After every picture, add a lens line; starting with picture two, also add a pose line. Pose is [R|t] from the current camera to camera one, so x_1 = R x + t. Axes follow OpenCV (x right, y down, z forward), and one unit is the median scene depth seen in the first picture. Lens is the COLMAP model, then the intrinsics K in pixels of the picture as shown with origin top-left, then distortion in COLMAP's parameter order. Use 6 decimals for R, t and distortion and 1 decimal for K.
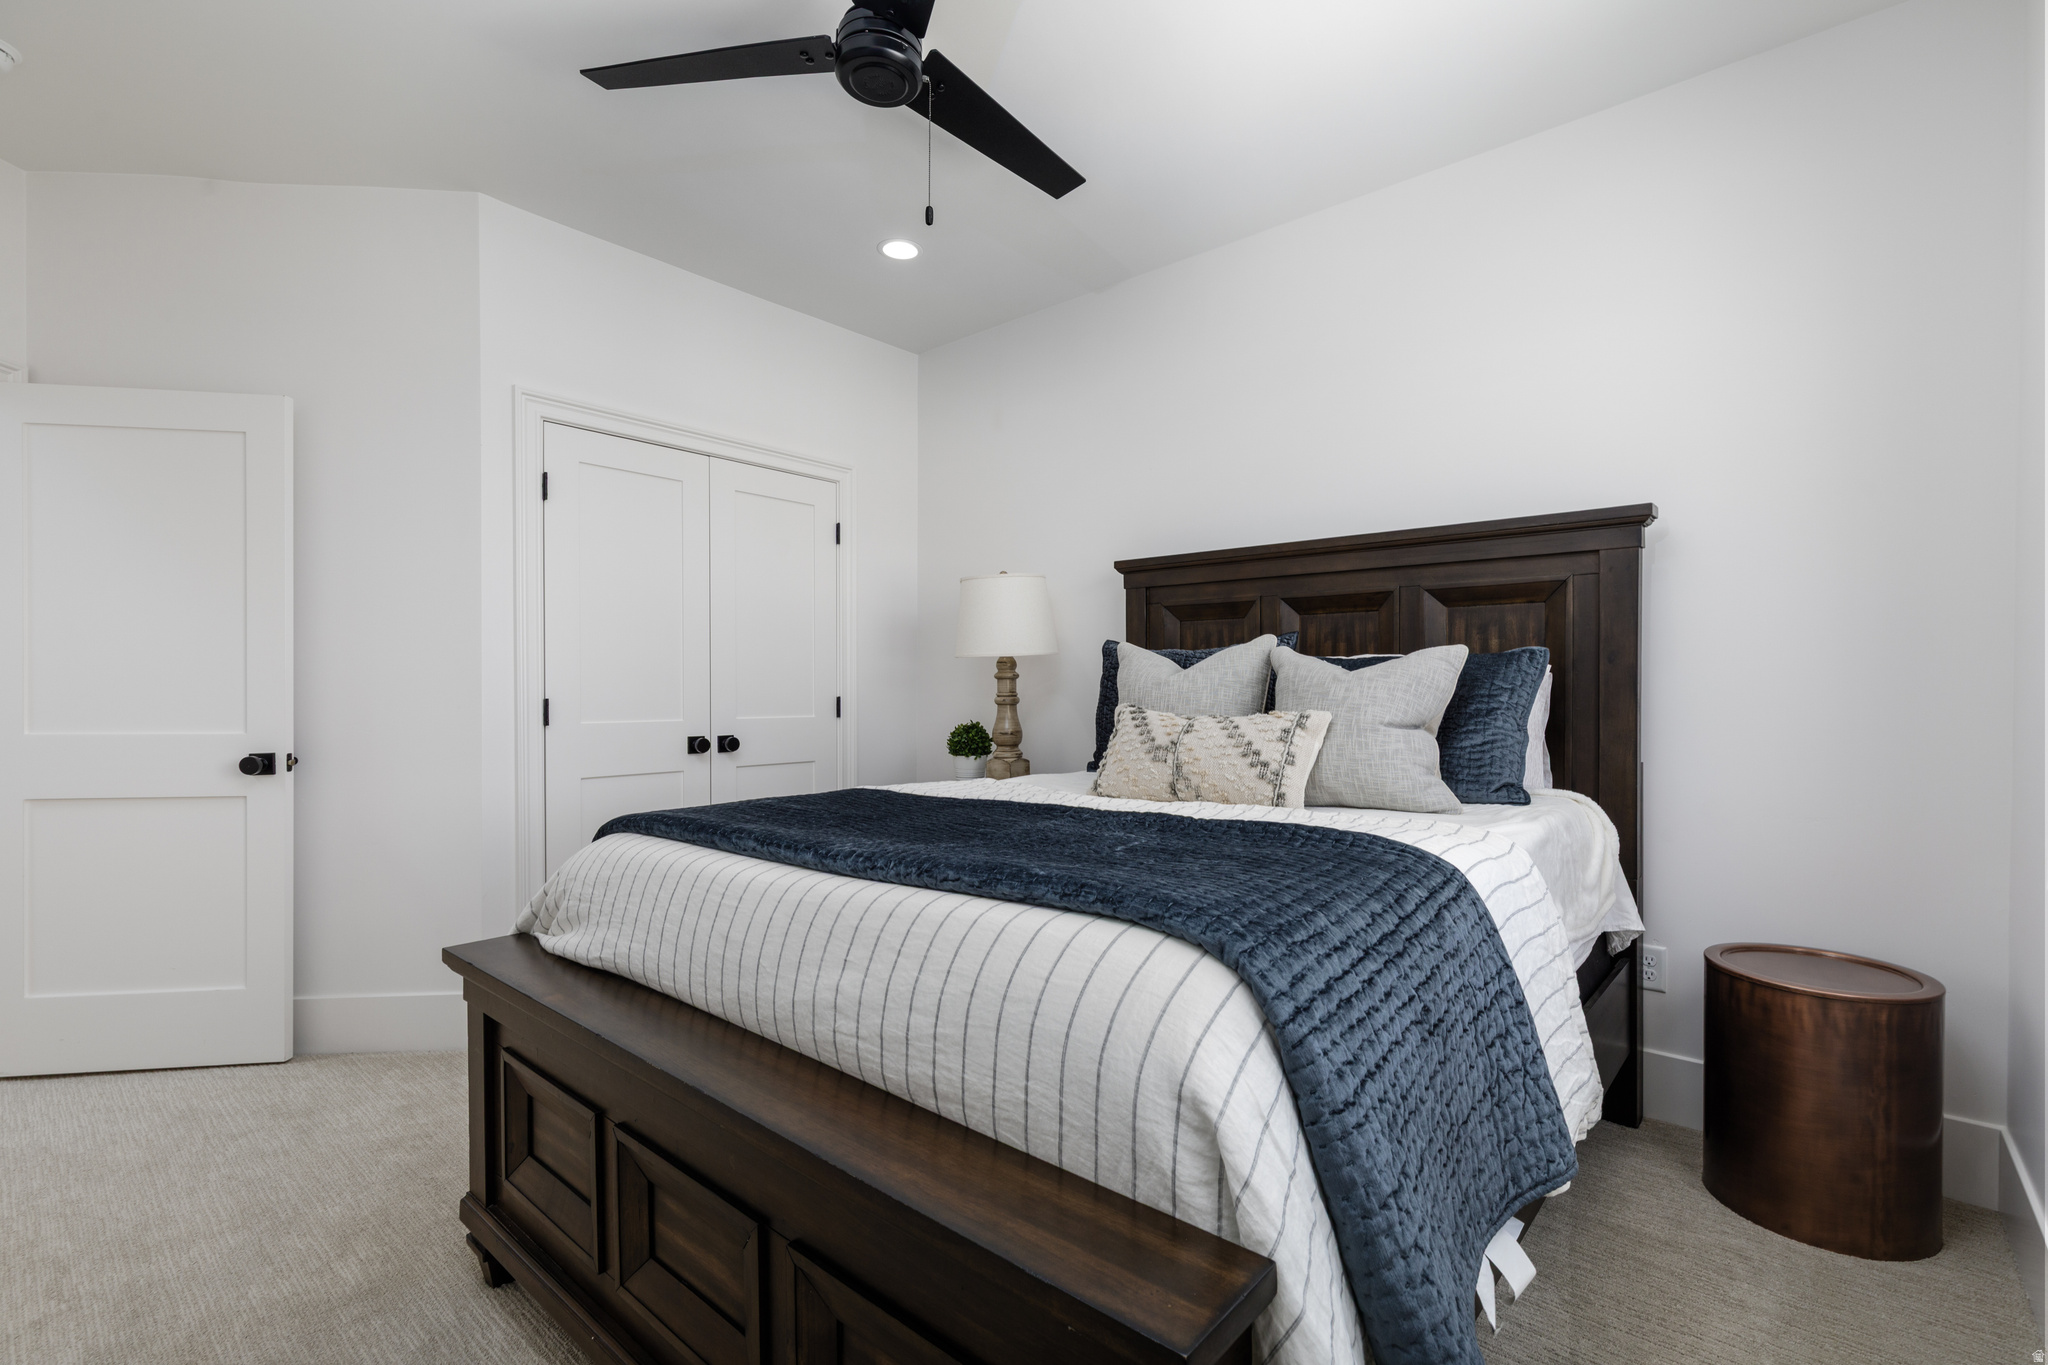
lens RADIAL K [[902.1, 0, 1039.9], [0, 902.1, 690.1], [0, 0, 1]] dist [0.010194, -0.000967]
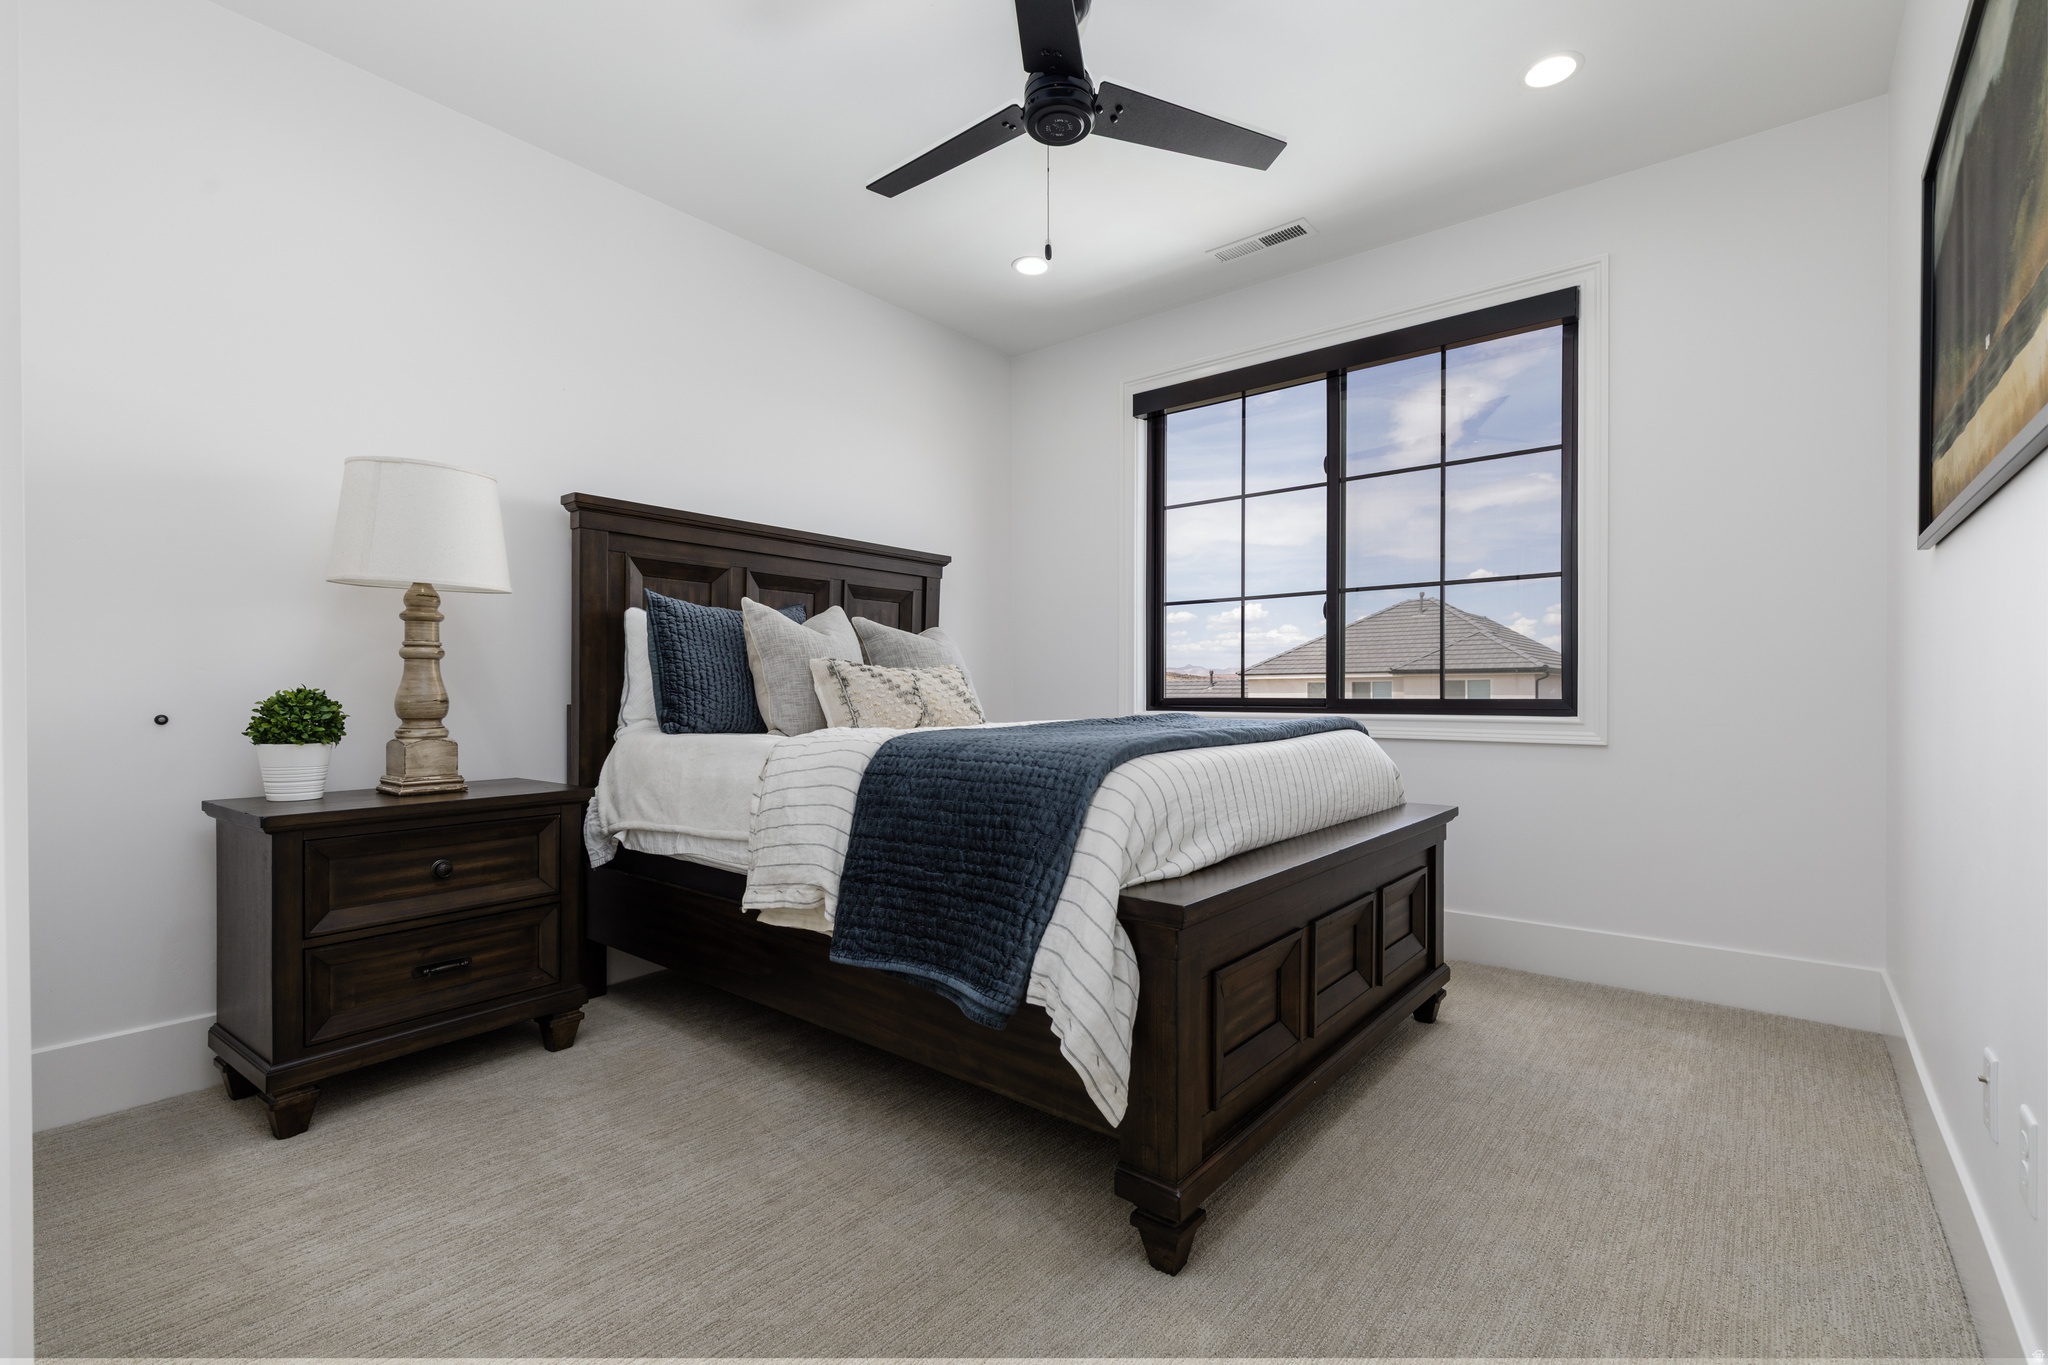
lens RADIAL K [[902.1, 0, 1028.2], [0, 902.1, 687.6], [0, 0, 1]] dist [0.010194, -0.000967]
pose [[-0.019346, 0.003022, 0.999808, -0.848032], [0.001148, 0.999995, -0.003001, 0.046542], [-0.999812, 0.001090, -0.019349, 0.657373]]
